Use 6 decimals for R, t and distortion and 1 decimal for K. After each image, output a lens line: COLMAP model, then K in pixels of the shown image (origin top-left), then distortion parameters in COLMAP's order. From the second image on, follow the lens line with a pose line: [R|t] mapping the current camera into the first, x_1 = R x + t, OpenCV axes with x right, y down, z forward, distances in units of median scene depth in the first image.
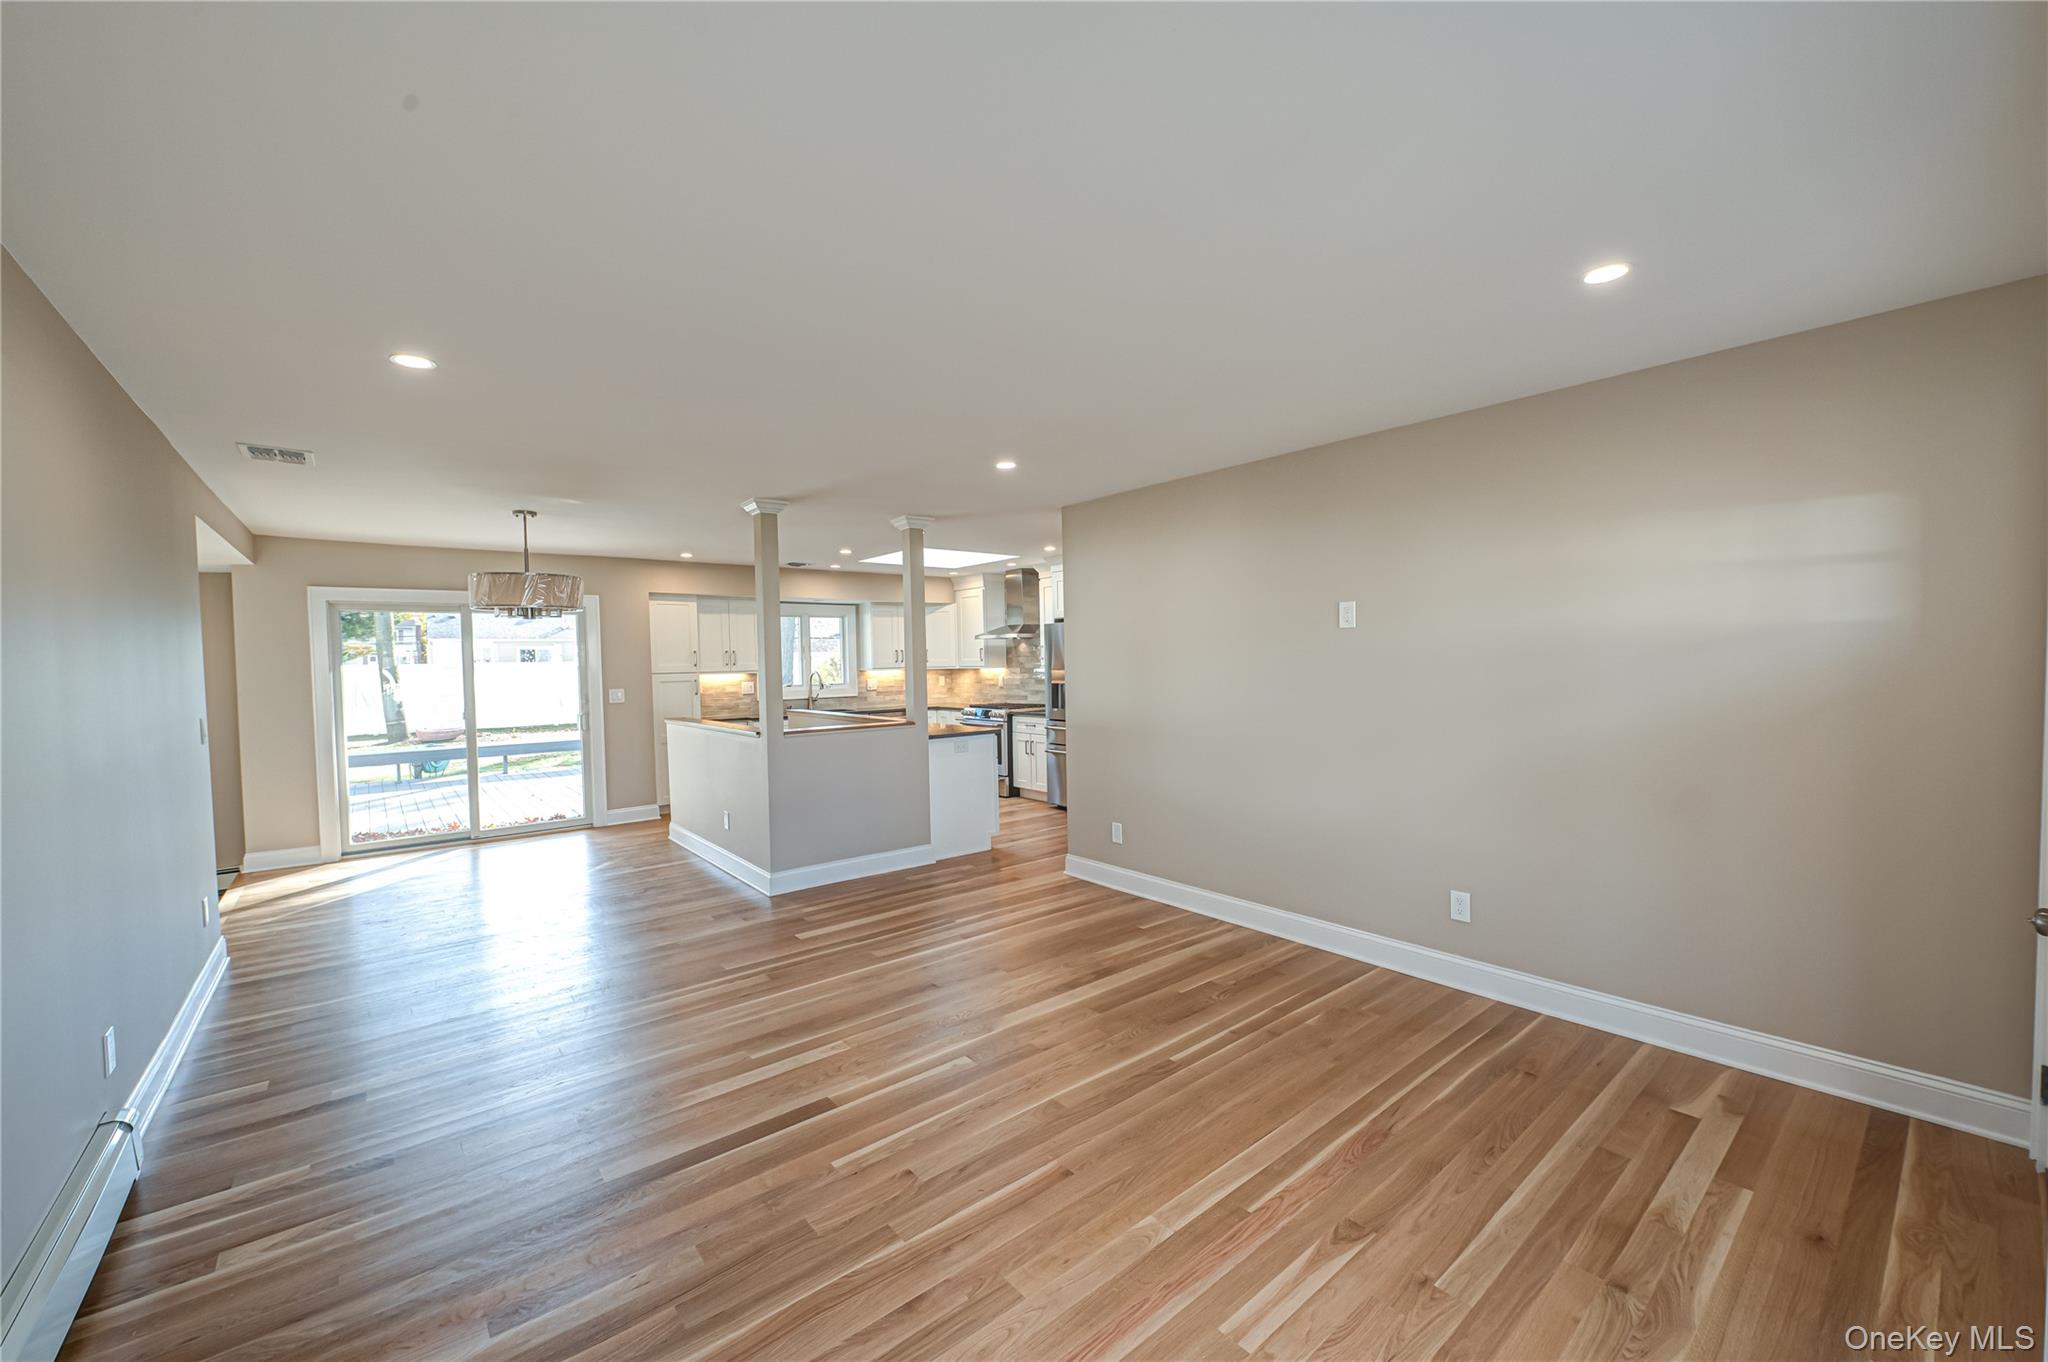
lens RADIAL K [[799.1, 0, 1036.0], [0, 799.1, 685.6], [0, 0, 1]] dist [0.000690, 0.000065]
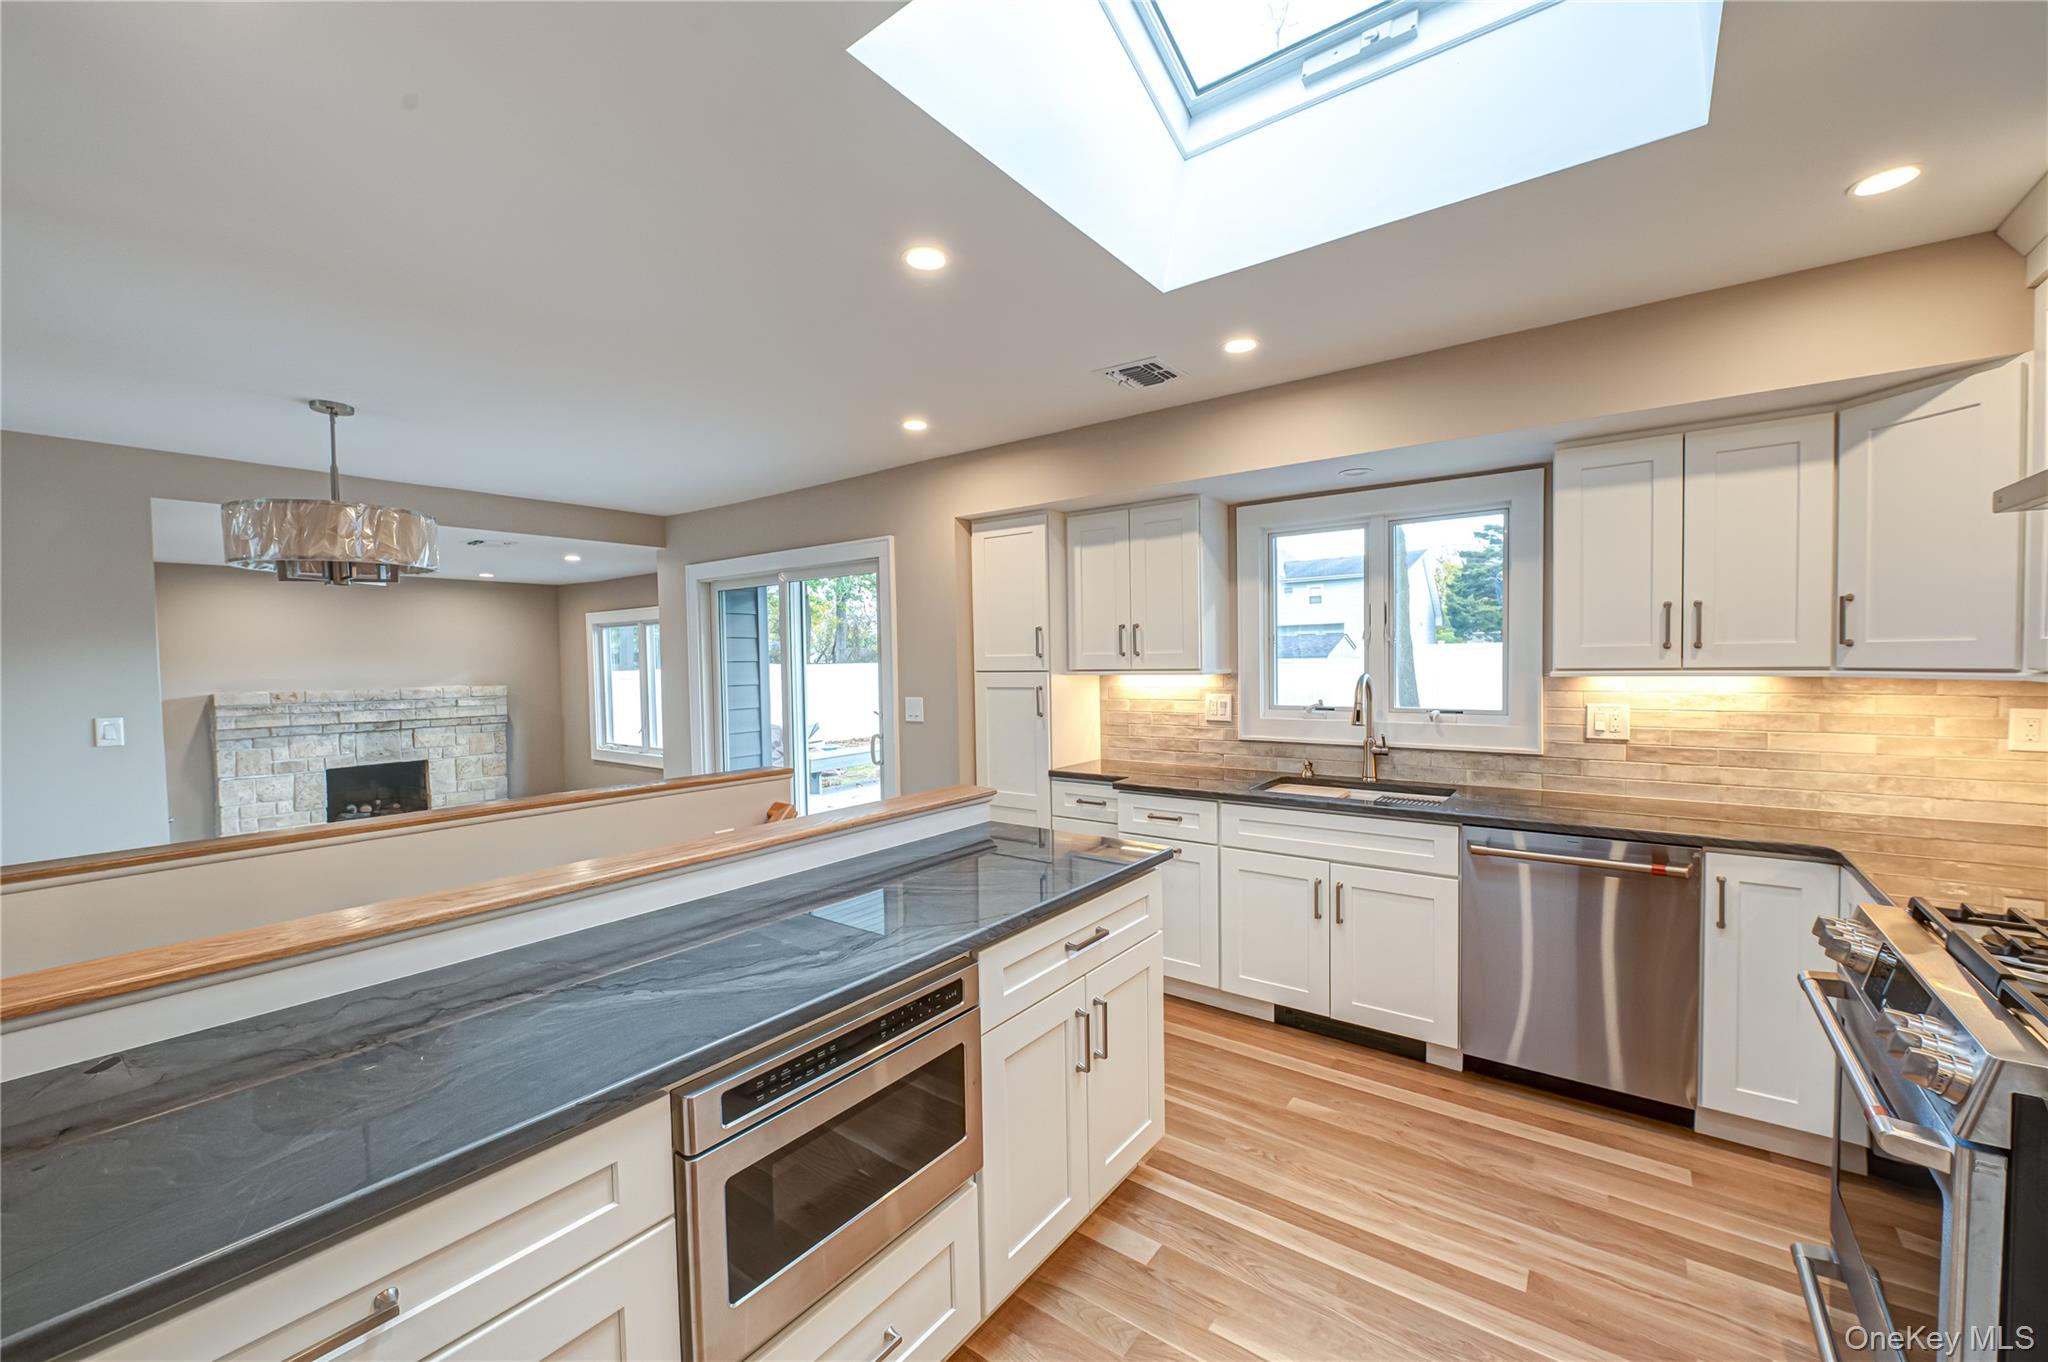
lens RADIAL K [[799.1, 0, 1036.0], [0, 799.1, 685.6], [0, 0, 1]] dist [0.000690, 0.000065]
pose [[0.228861, 0.056194, -0.971836, 0.042503], [-0.017994, 0.998406, 0.053492, -0.031321], [0.973293, 0.005245, 0.229507, 0.829757]]
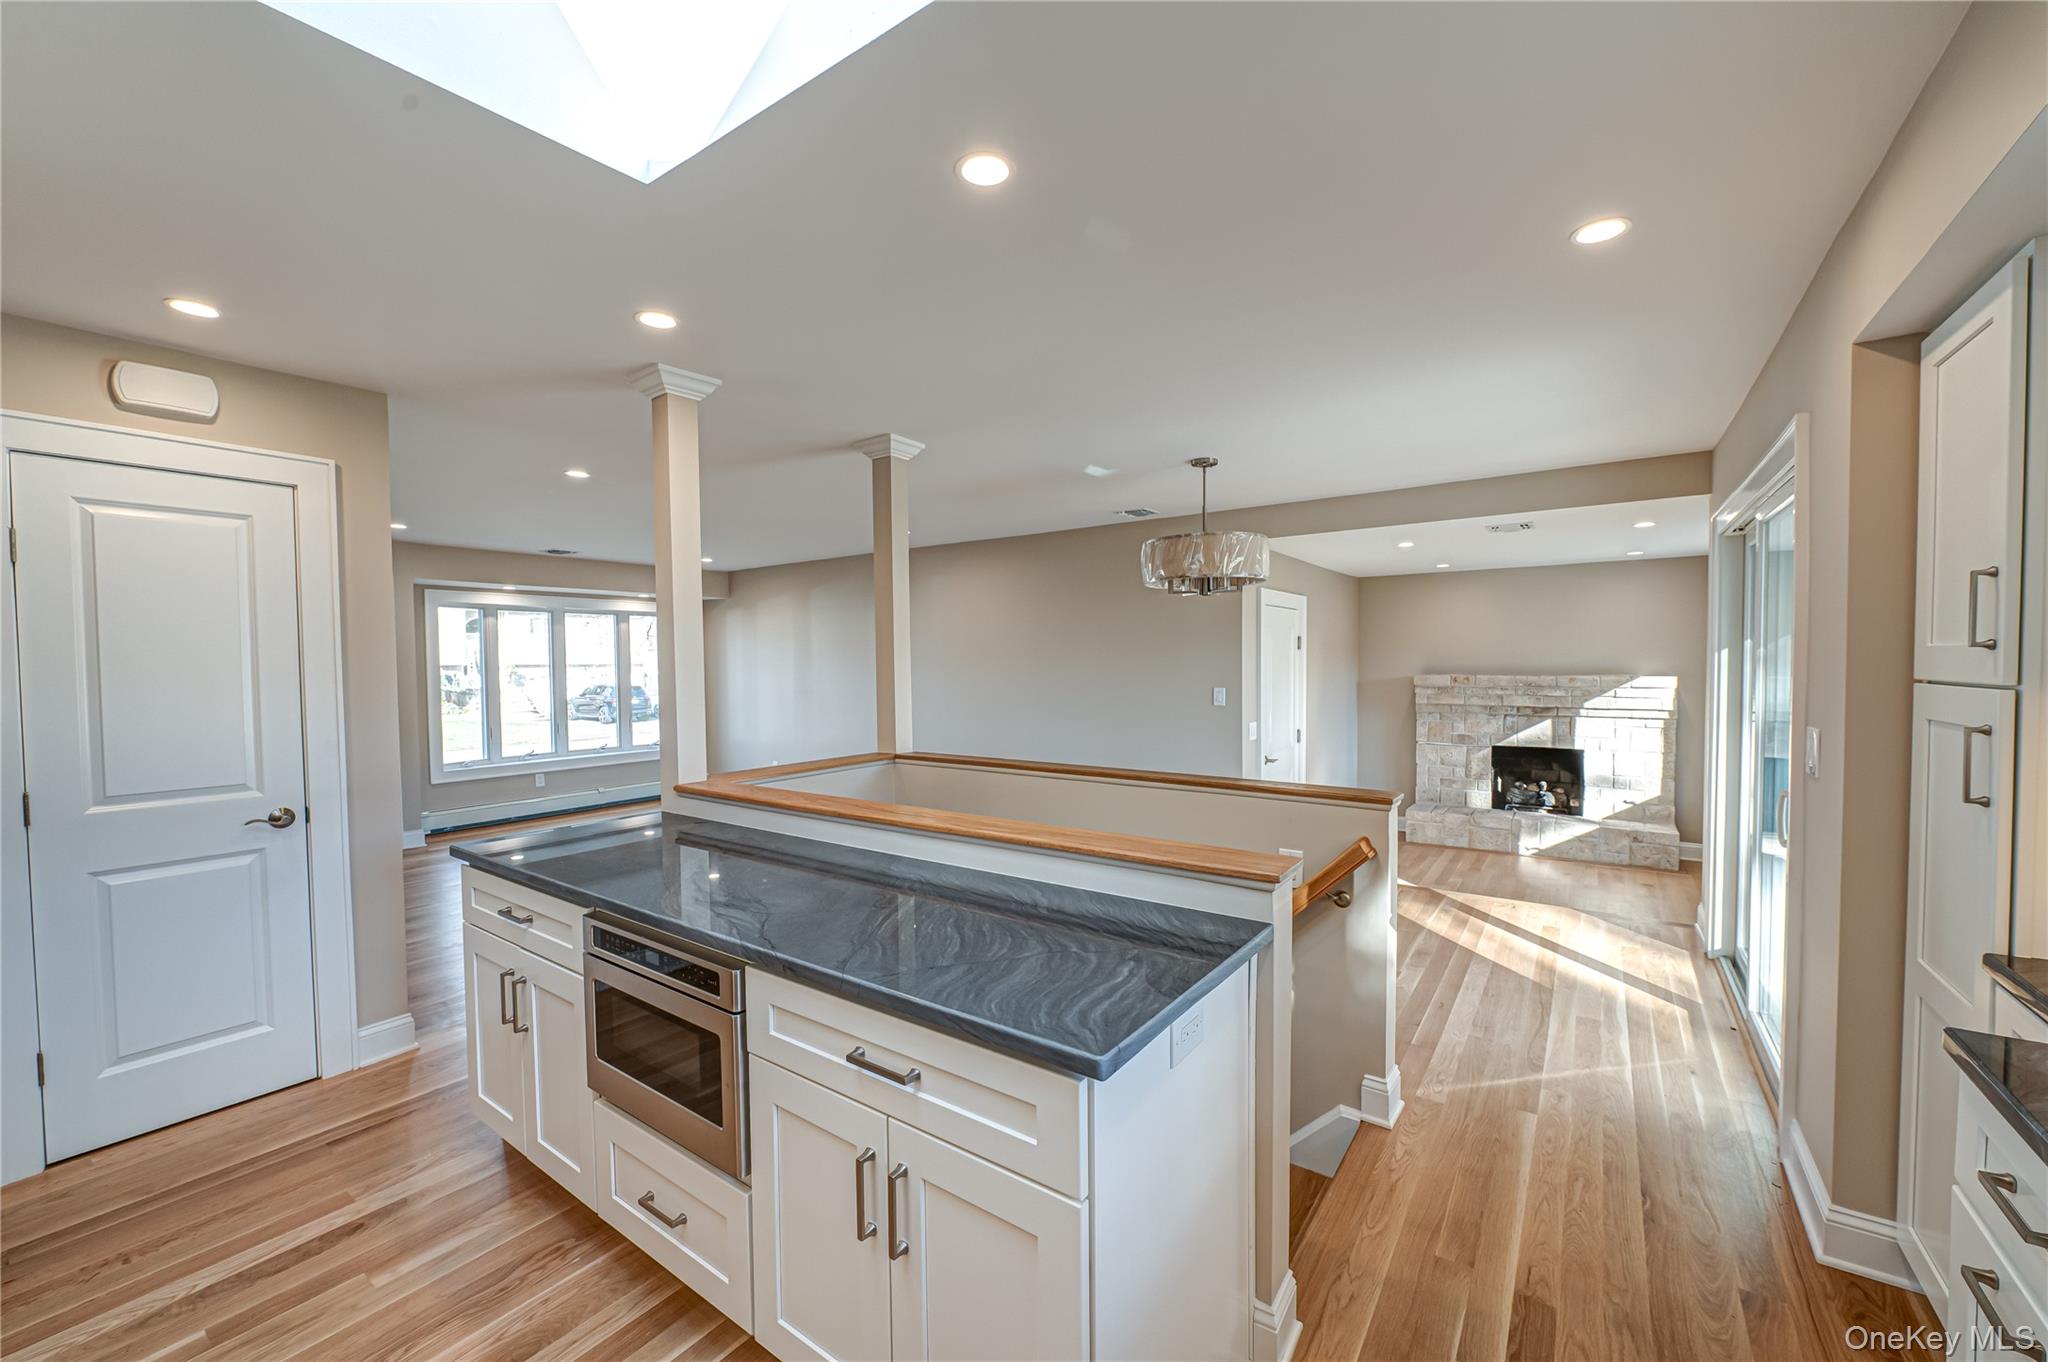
lens RADIAL K [[799.1, 0, 1036.0], [0, 799.1, 685.6], [0, 0, 1]] dist [0.000690, 0.000065]
pose [[-0.966015, 0.043013, -0.254883, -0.158918], [0.027426, 0.997547, 0.064398, -0.031859], [0.257028, 0.055219, -0.964825, 1.048259]]
